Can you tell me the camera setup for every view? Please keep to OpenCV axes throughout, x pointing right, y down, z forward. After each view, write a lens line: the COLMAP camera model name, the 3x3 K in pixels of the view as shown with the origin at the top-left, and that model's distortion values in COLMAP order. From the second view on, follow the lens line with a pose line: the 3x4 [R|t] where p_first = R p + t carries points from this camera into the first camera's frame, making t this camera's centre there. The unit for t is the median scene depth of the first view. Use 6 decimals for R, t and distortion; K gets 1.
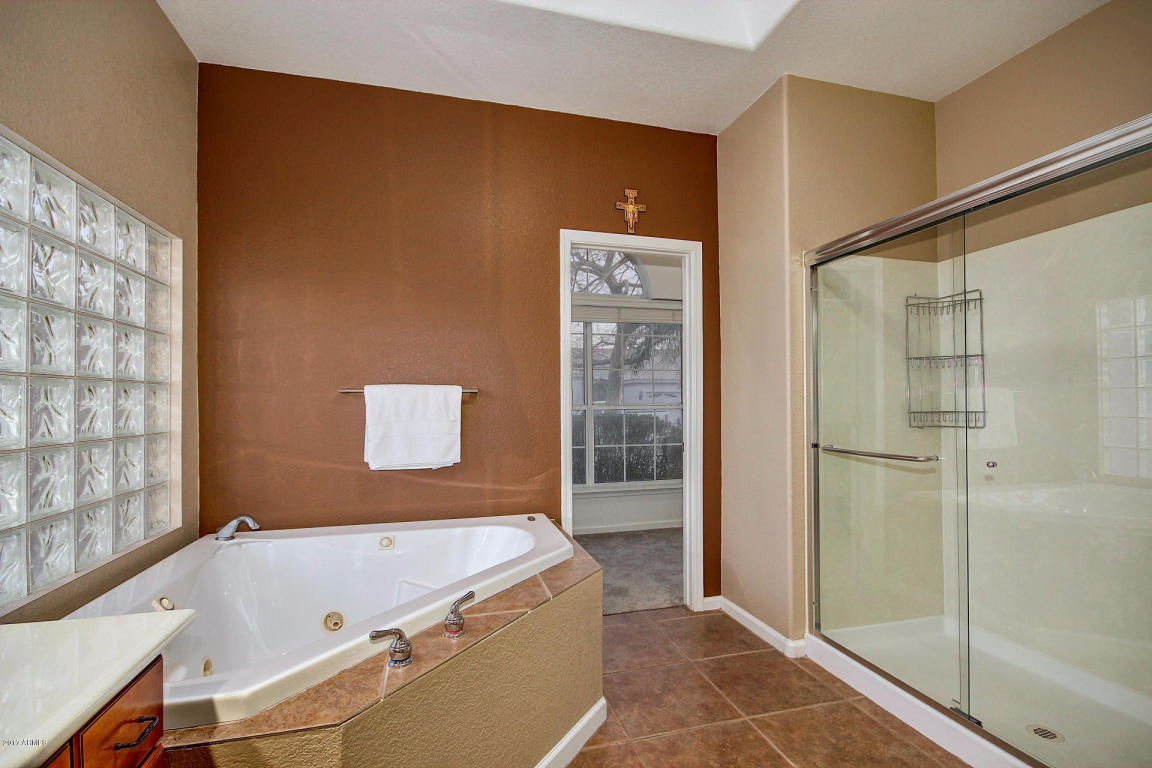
lens RADIAL K [[526.7, 0, 581.1], [0, 526.7, 396.1], [0, 0, 1]] dist [0.017659, -0.017500]
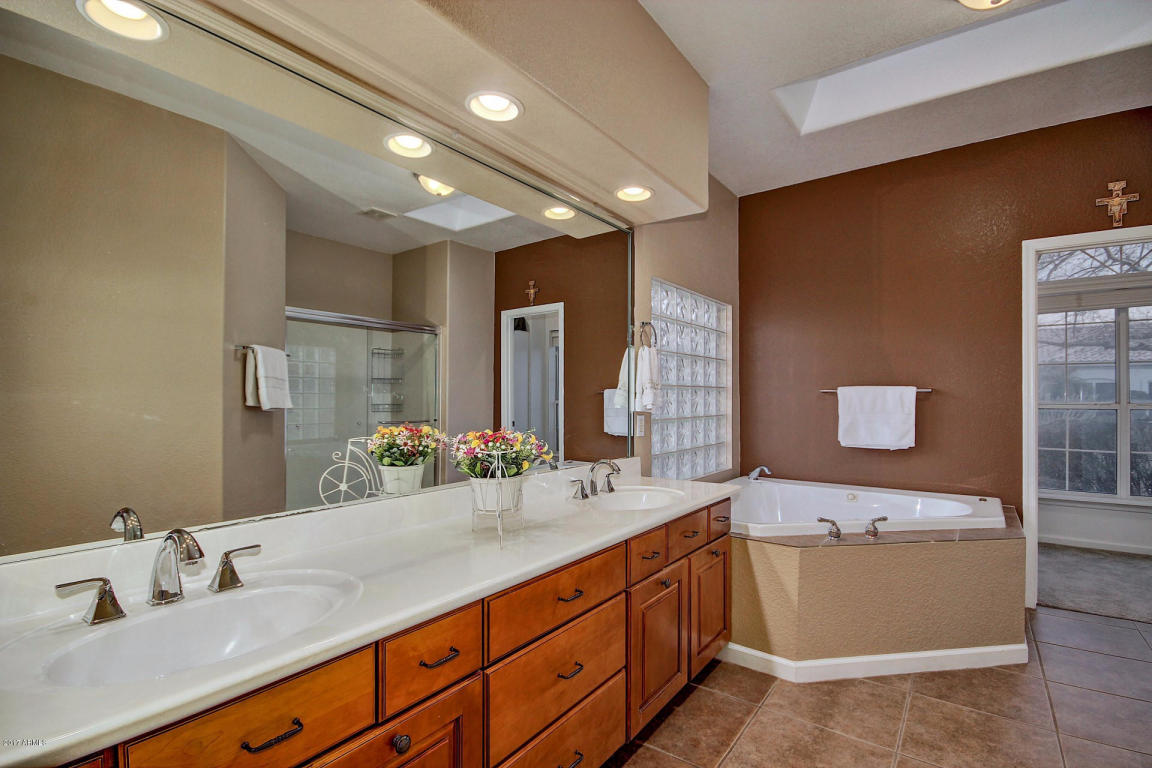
lens RADIAL K [[526.7, 0, 581.1], [0, 526.7, 396.1], [0, 0, 1]] dist [0.017659, -0.017500]
pose [[0.613979, 0.003478, -0.789315, 0.326996], [0.001968, 0.999980, 0.005937, -0.007211], [0.789320, -0.005199, 0.613960, -0.479663]]
